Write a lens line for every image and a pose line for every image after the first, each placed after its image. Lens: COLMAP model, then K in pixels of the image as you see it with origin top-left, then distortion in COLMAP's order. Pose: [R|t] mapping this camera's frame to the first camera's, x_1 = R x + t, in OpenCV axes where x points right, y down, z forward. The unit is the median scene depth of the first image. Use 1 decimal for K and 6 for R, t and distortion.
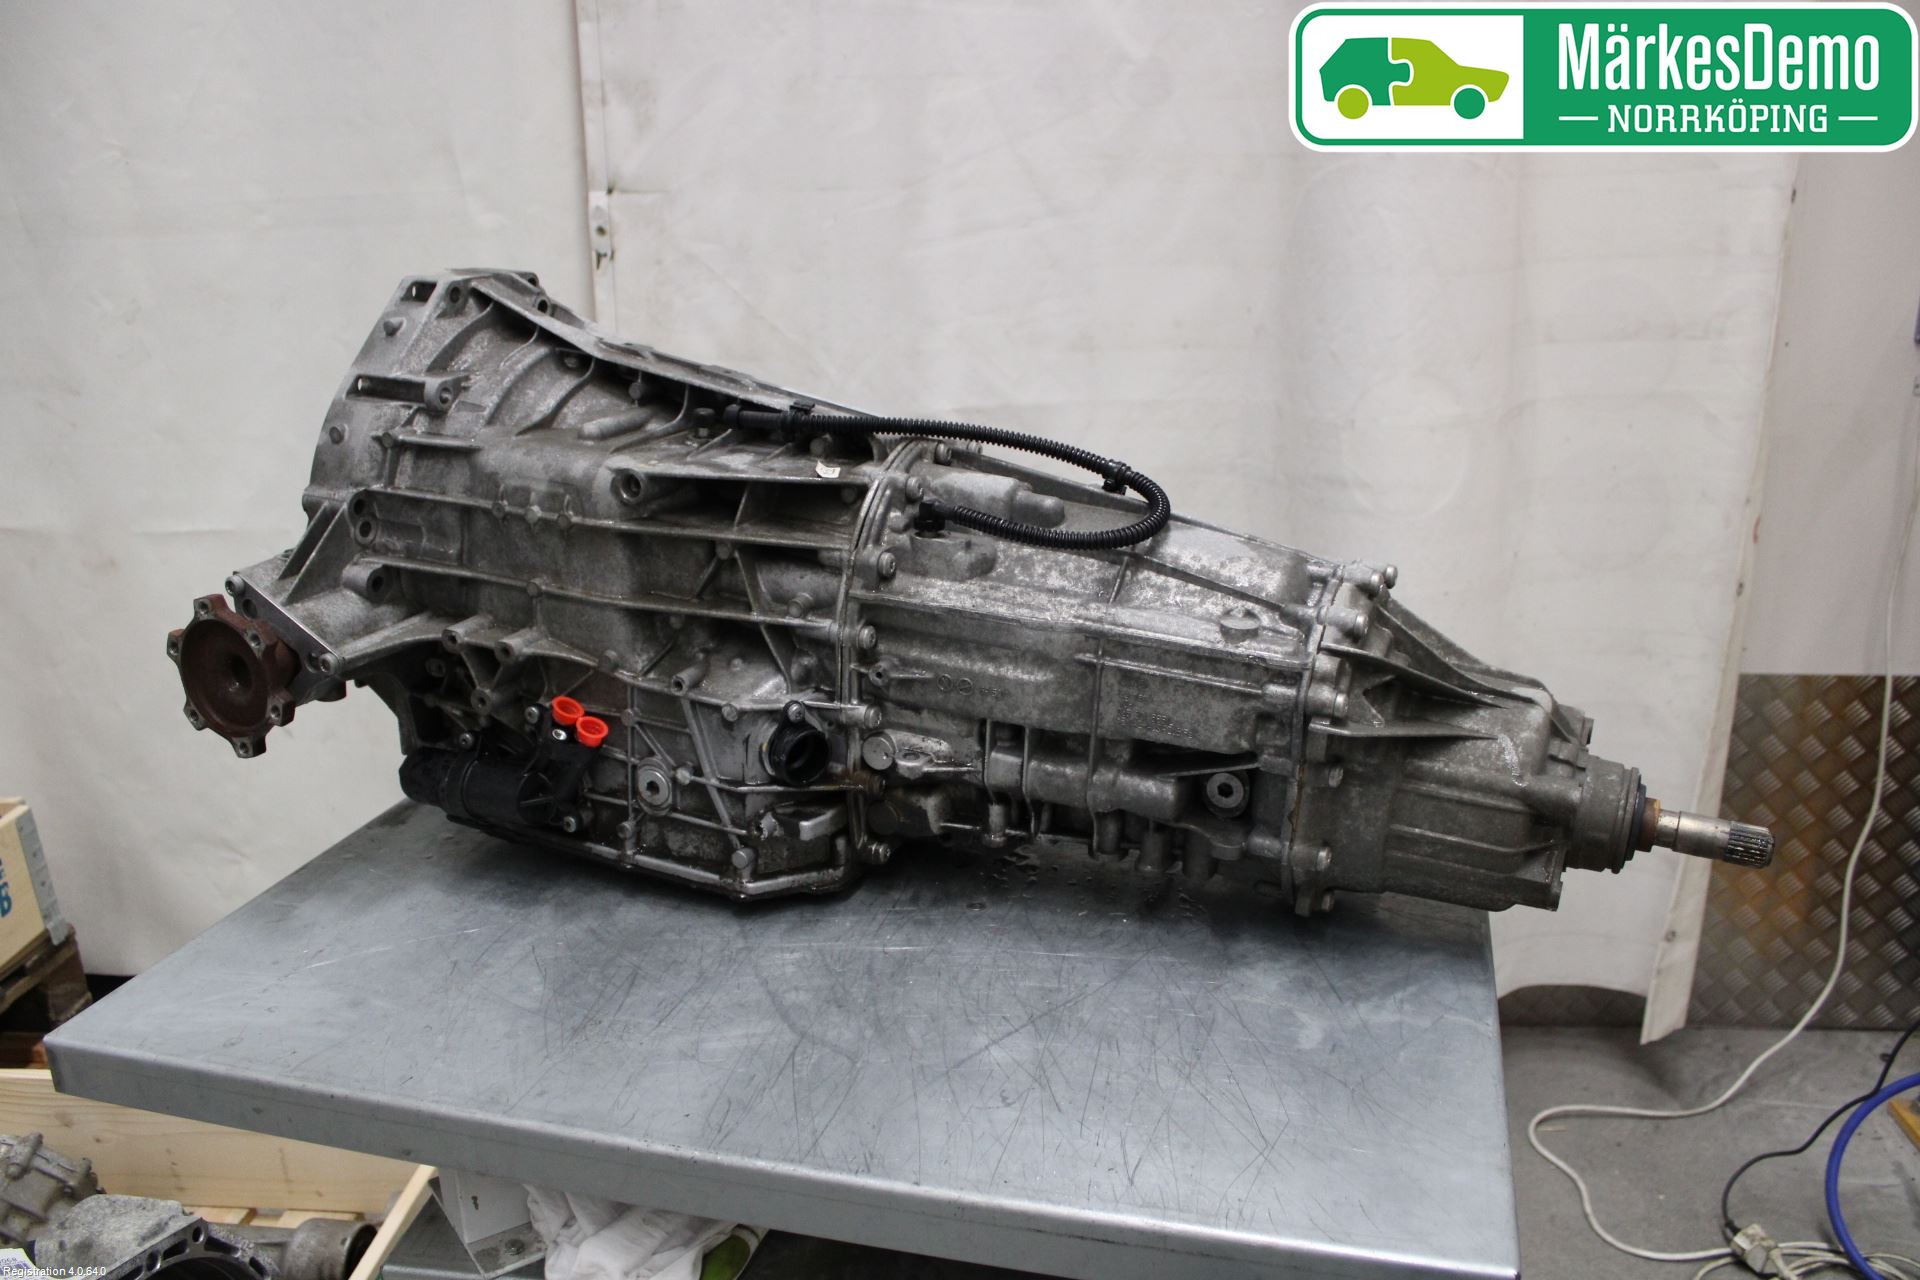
lens RADIAL K [[1636.5, 0, 948.3], [0, 1636.5, 633.0], [0, 0, 1]] dist [-0.161282, 0.138806]
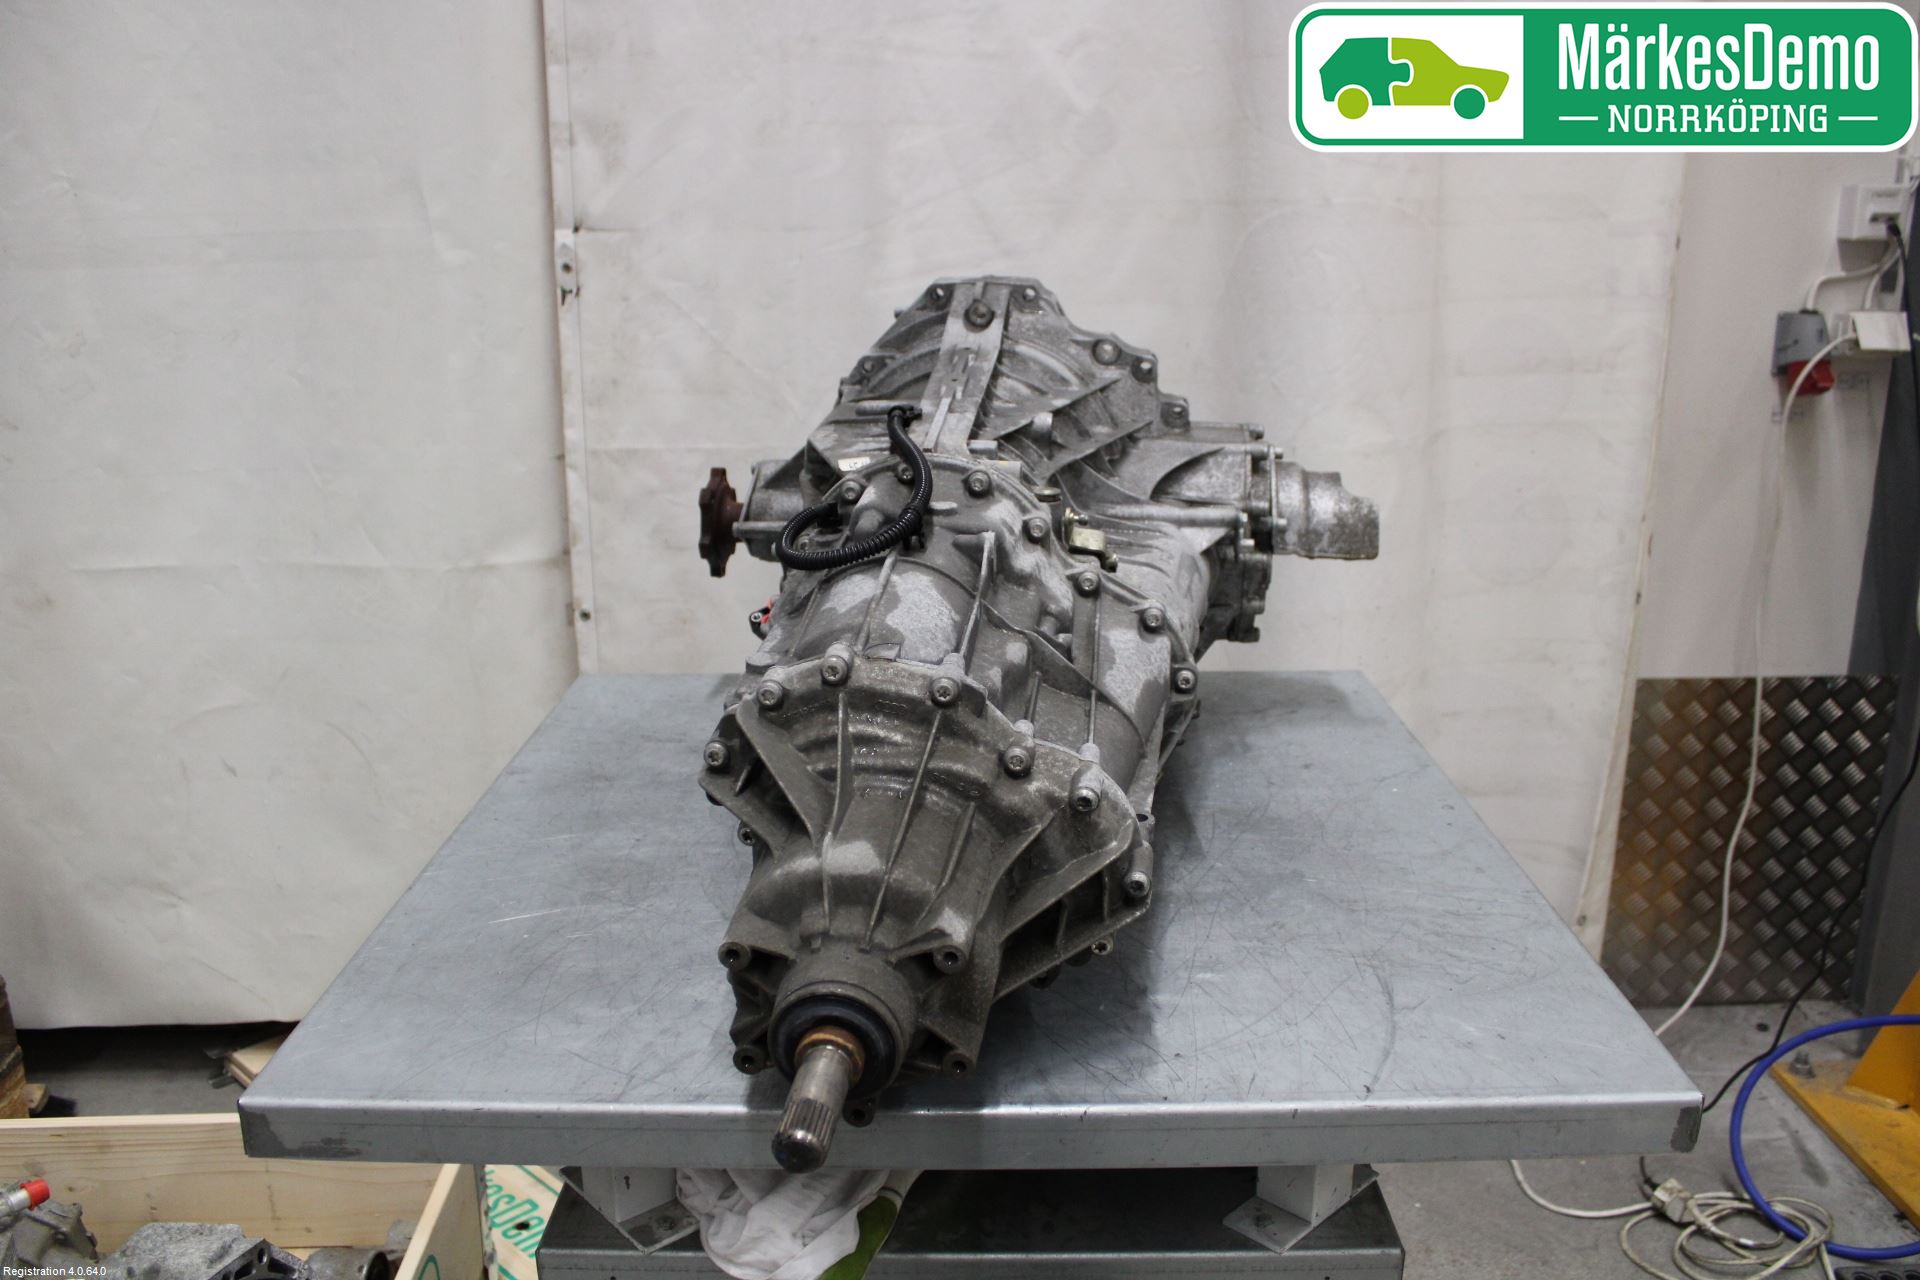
lens RADIAL K [[1636.5, 0, 965.1], [0, 1636.5, 627.5], [0, 0, 1]] dist [-0.161282, 0.138806]
pose [[0.992365, -0.017757, 0.122049, -0.096222], [0.021439, 0.999352, -0.028920, 0.014018], [-0.121456, 0.031316, 0.992103, -0.039264]]
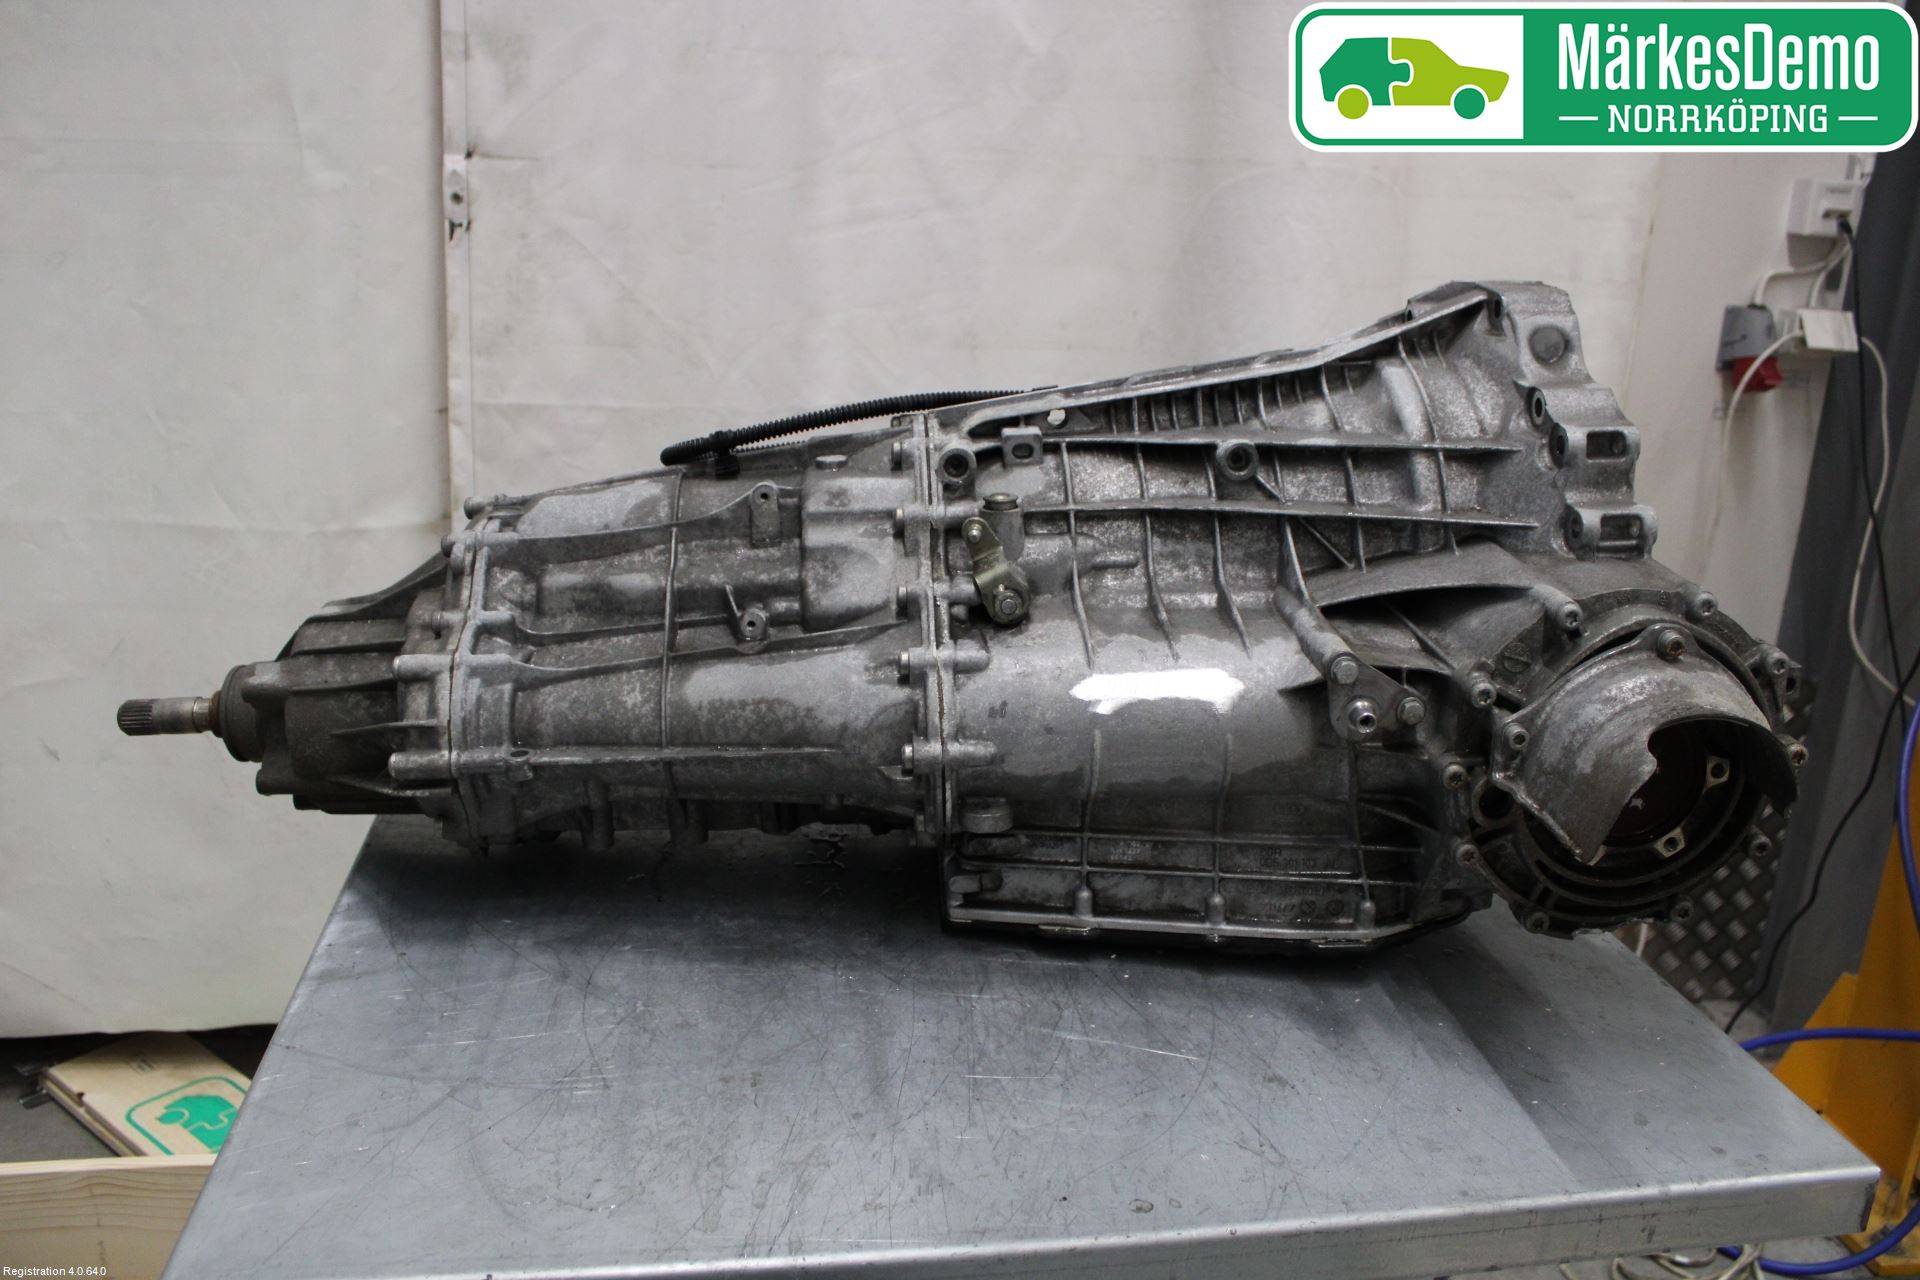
lens RADIAL K [[1636.5, 0, 978.2], [0, 1636.5, 638.1], [0, 0, 1]] dist [-0.161282, 0.138806]
pose [[0.972322, -0.000679, 0.233642, -0.144231], [-0.000481, 0.999988, 0.004908, -0.006082], [-0.233643, -0.004884, 0.972310, 0.056078]]
